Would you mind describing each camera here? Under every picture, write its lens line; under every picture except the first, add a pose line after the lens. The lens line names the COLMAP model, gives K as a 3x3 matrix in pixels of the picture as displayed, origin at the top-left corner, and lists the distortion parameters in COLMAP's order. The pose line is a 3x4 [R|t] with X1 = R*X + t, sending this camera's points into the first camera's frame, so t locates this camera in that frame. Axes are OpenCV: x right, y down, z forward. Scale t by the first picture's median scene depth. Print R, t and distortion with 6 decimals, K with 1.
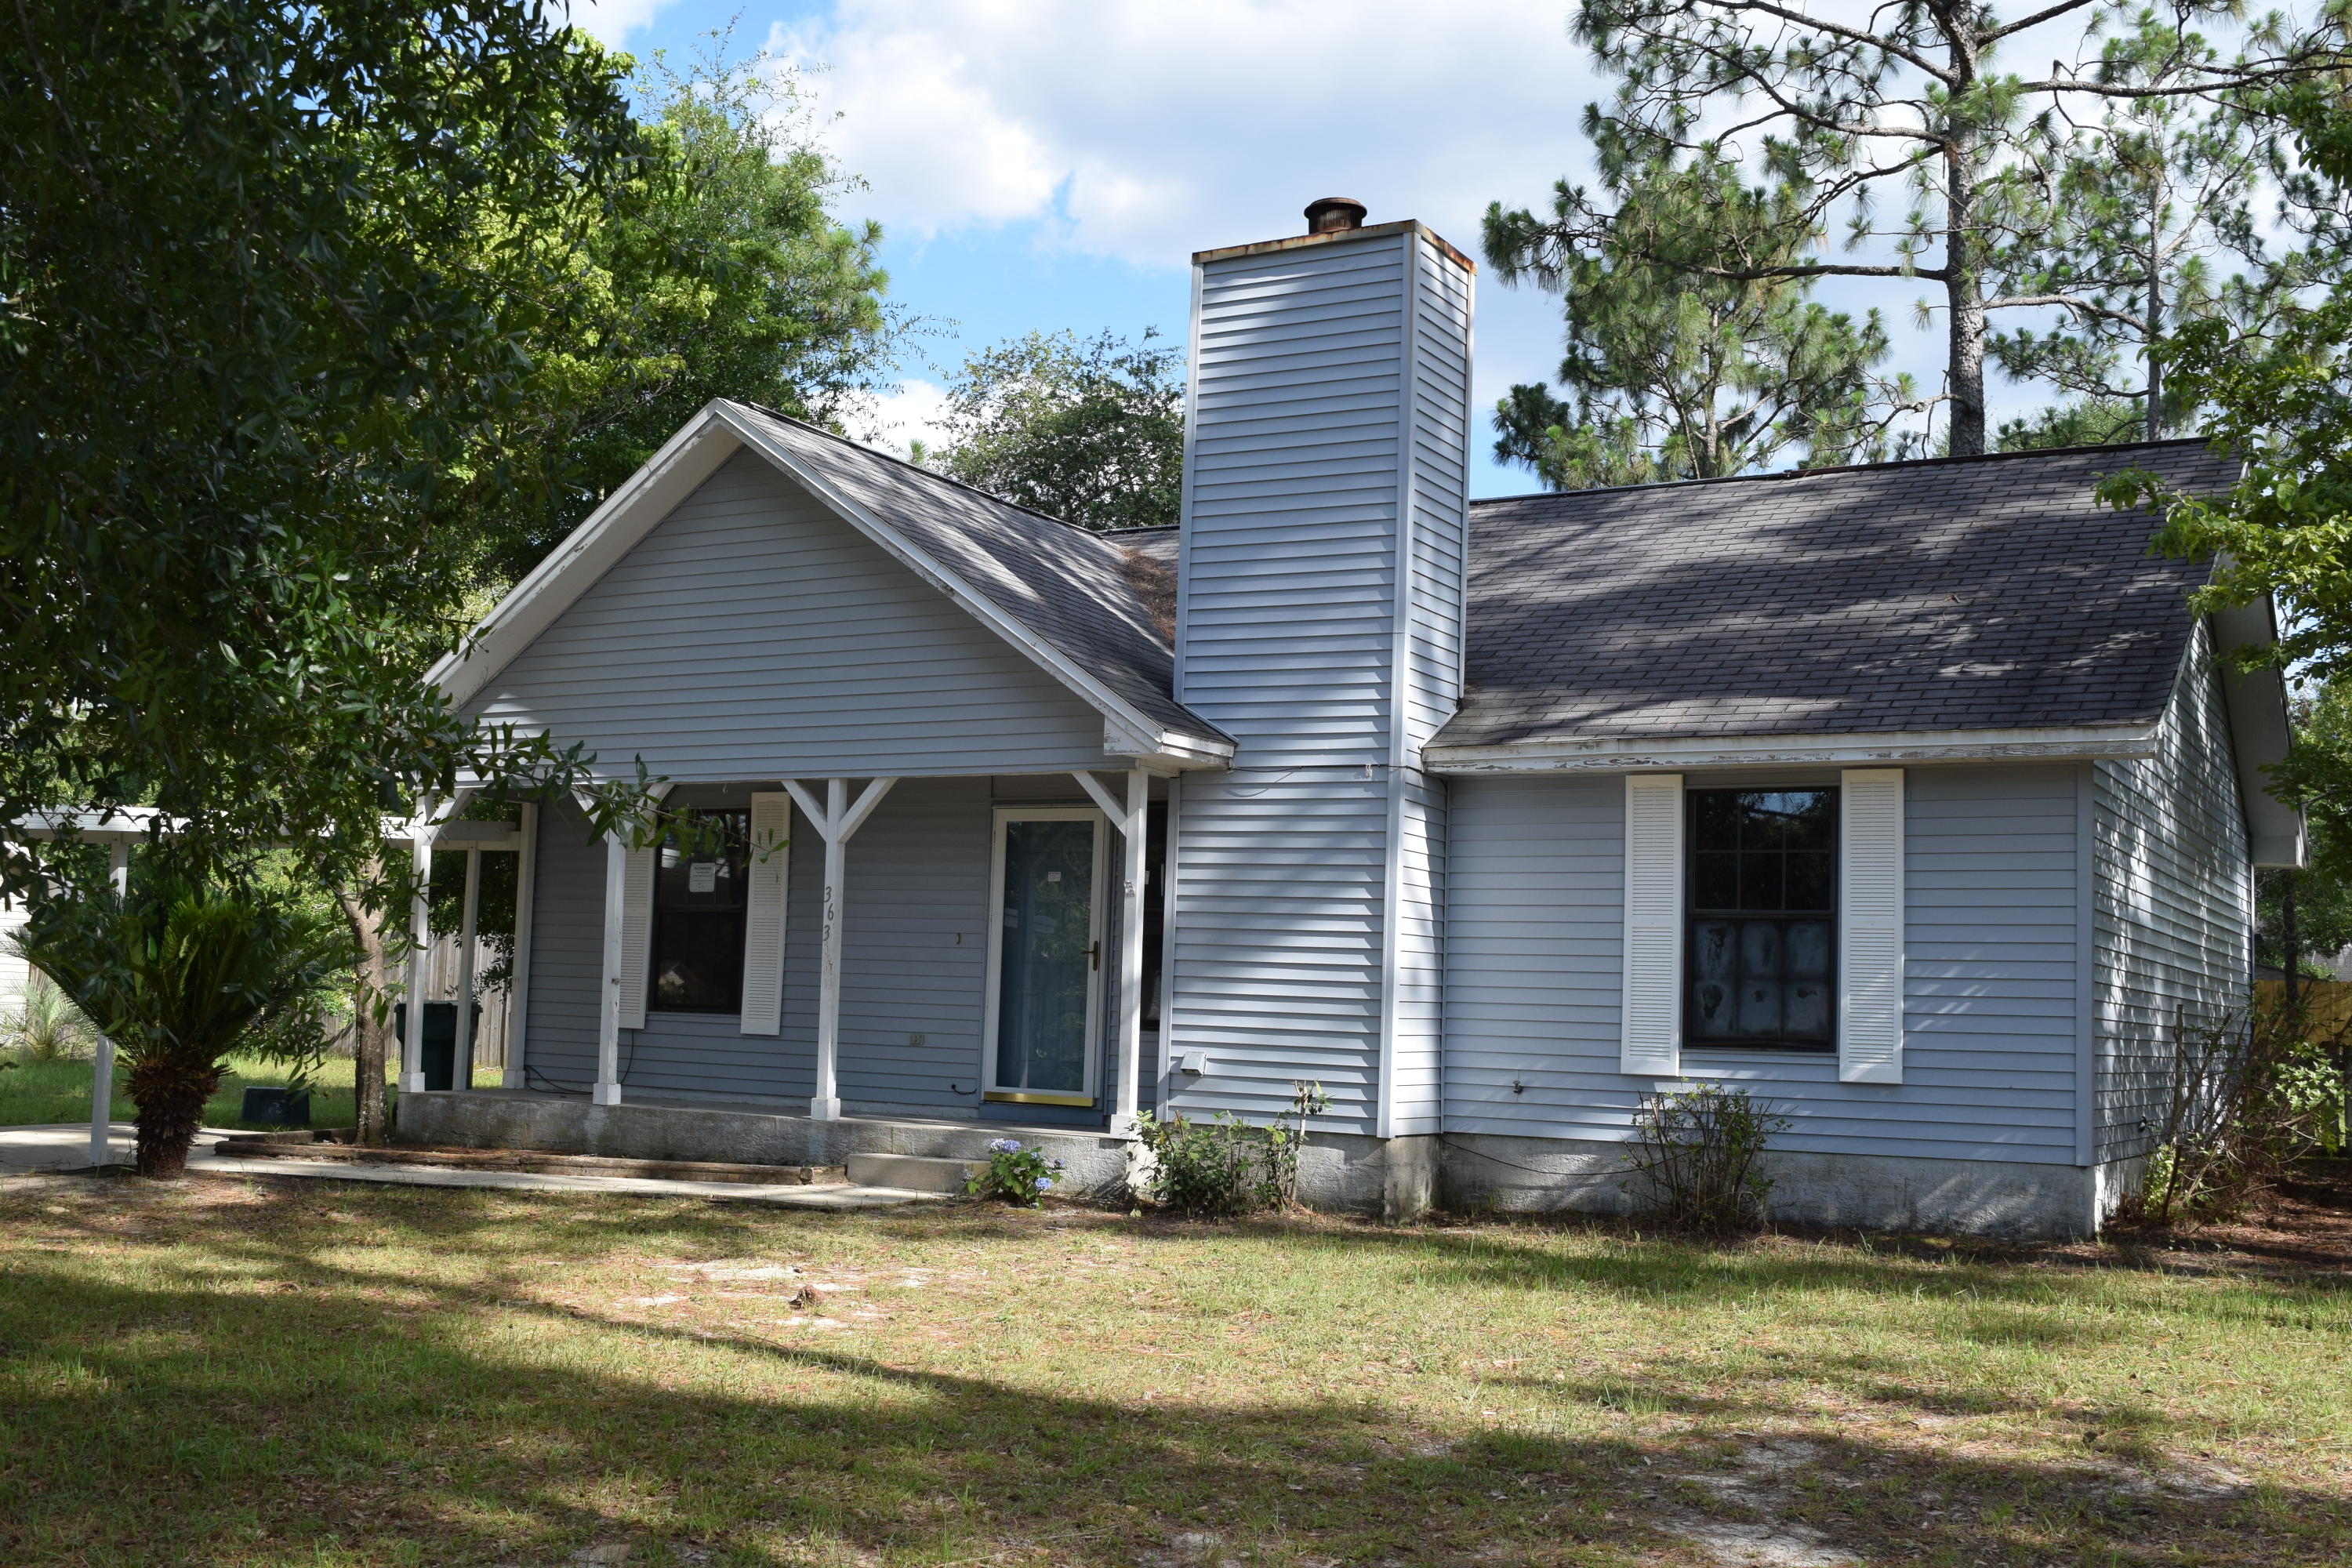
lens RADIAL K [[2440.7, 0, 1171.5], [0, 2440.7, 776.5], [0, 0, 1]] dist [-0.042709, 0.000000]
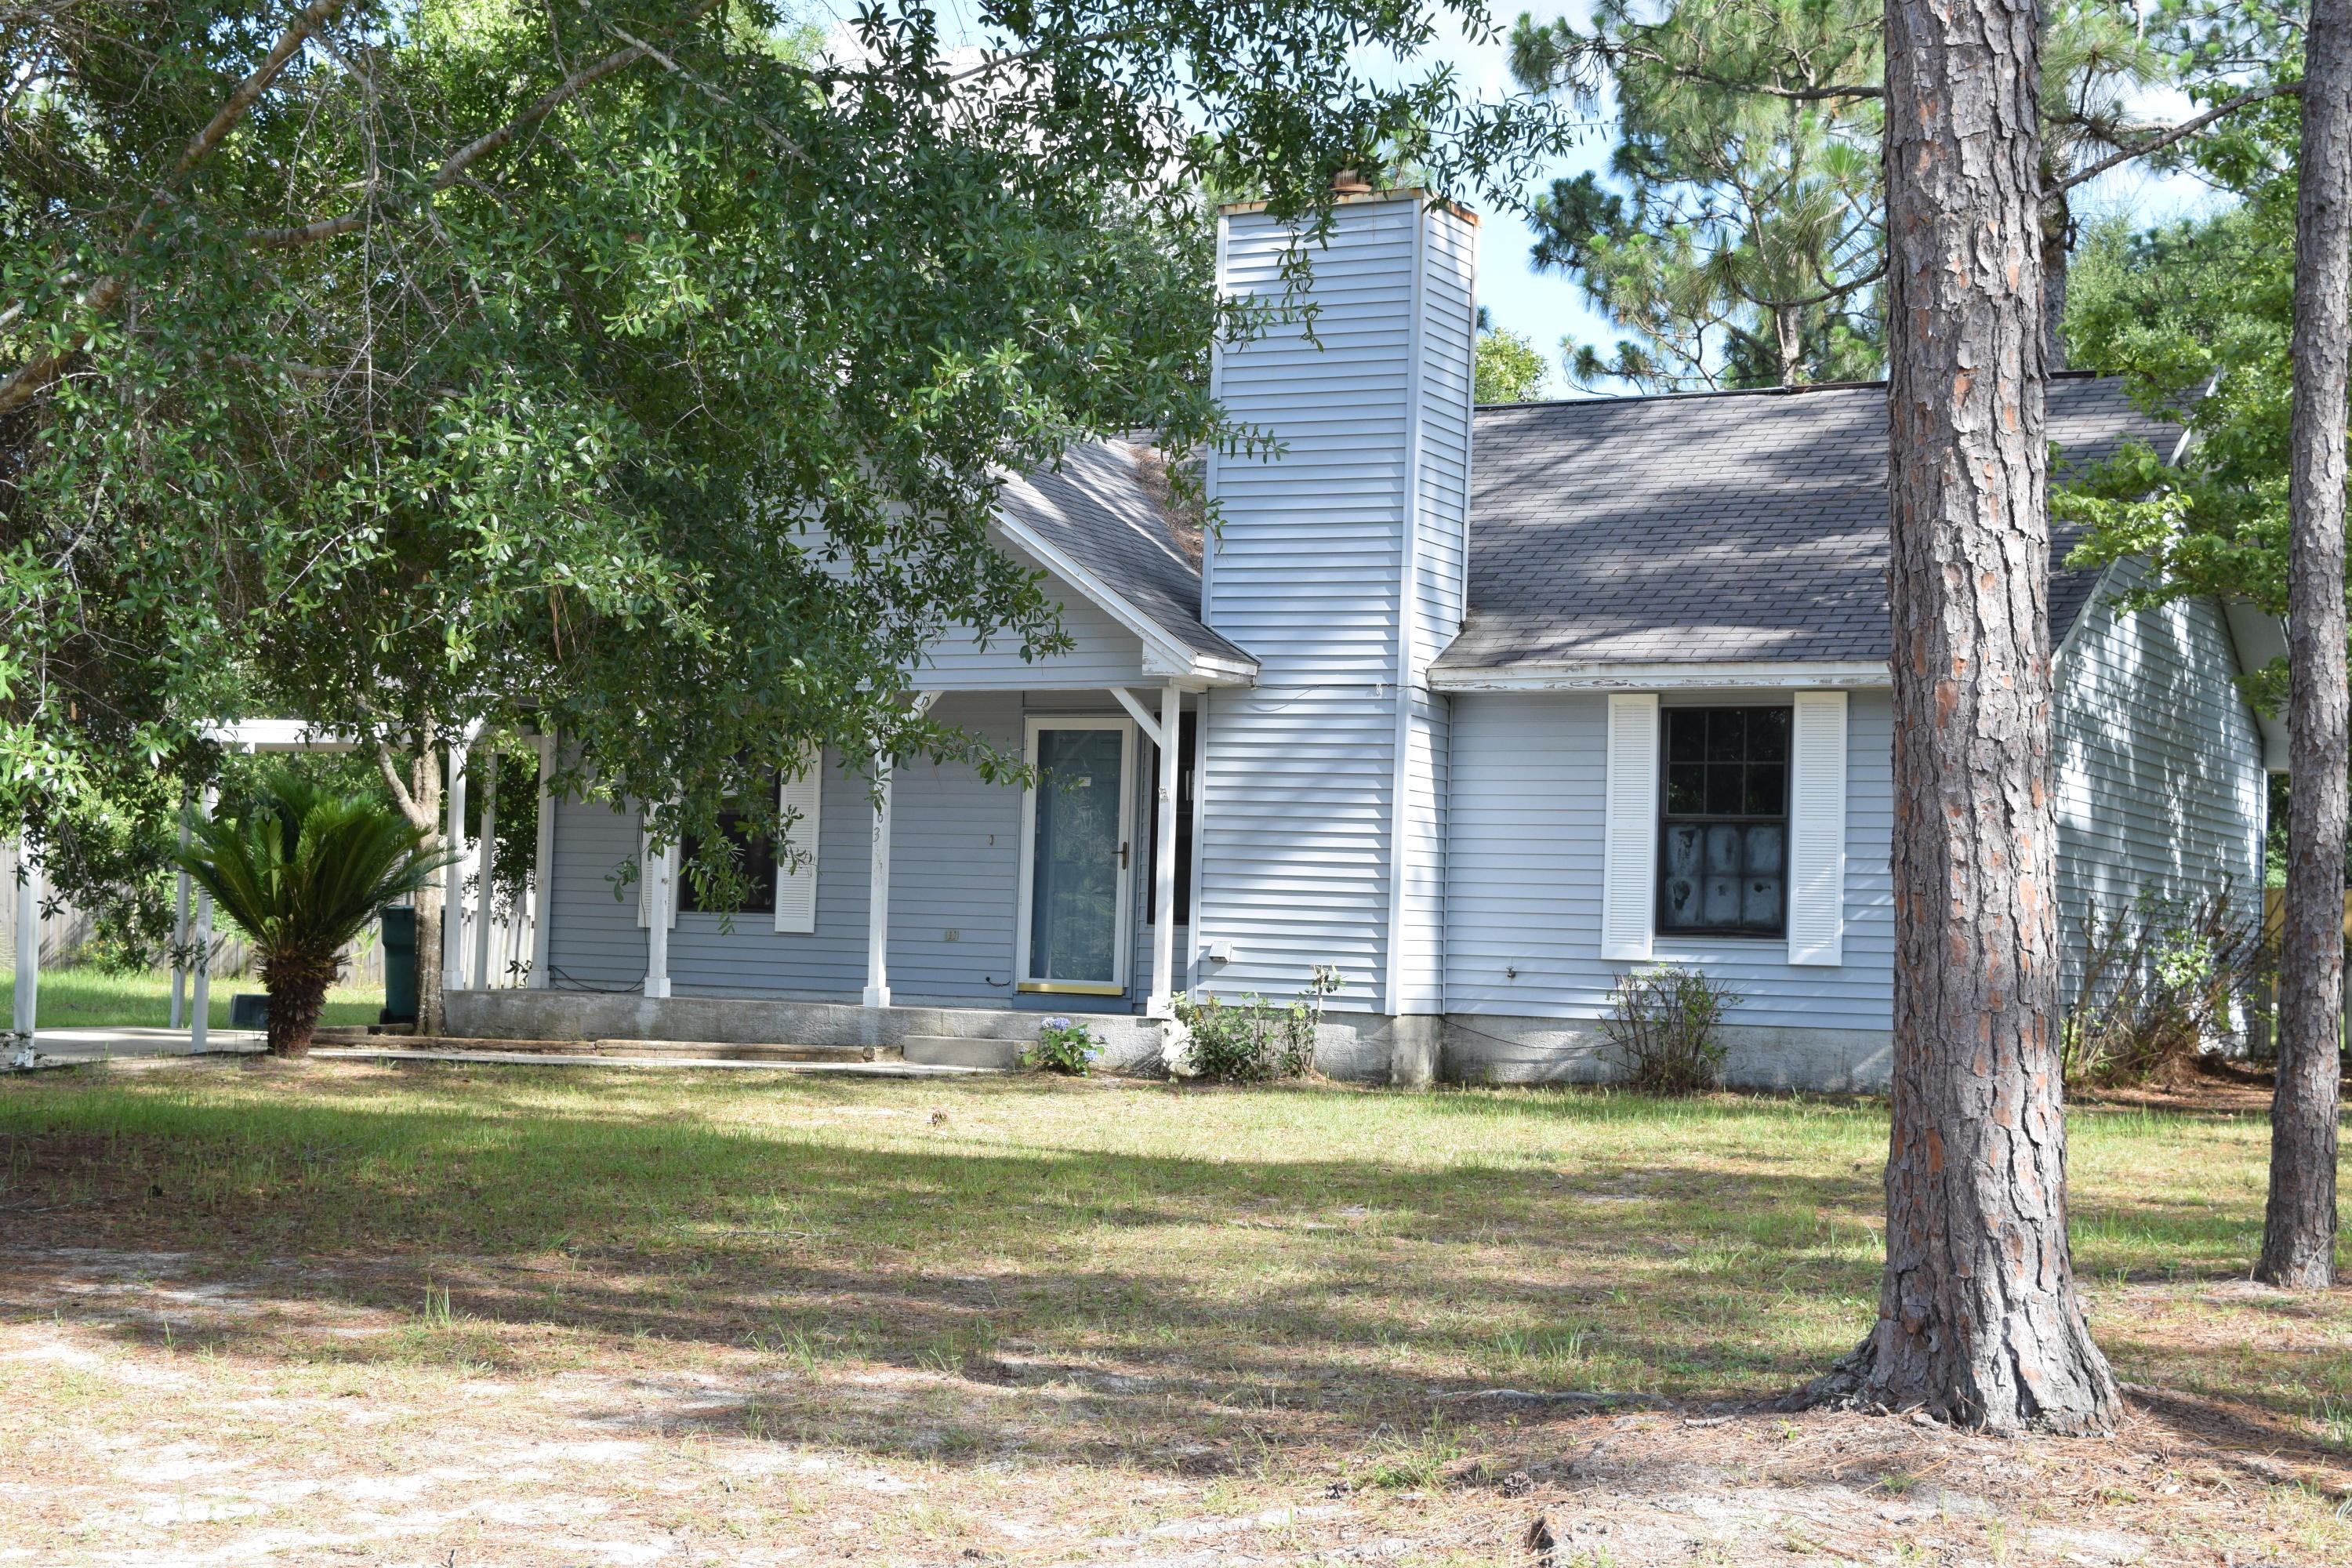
lens RADIAL K [[3566.3, 0, 1177.0], [0, 3566.3, 786.5], [0, 0, 1]] dist [0.081707, 0.000000]
pose [[0.999689, 0.000360, 0.024947, -0.051042], [-0.001607, 0.998749, 0.049970, -0.038597], [-0.024898, -0.049995, 0.998439, -0.615019]]
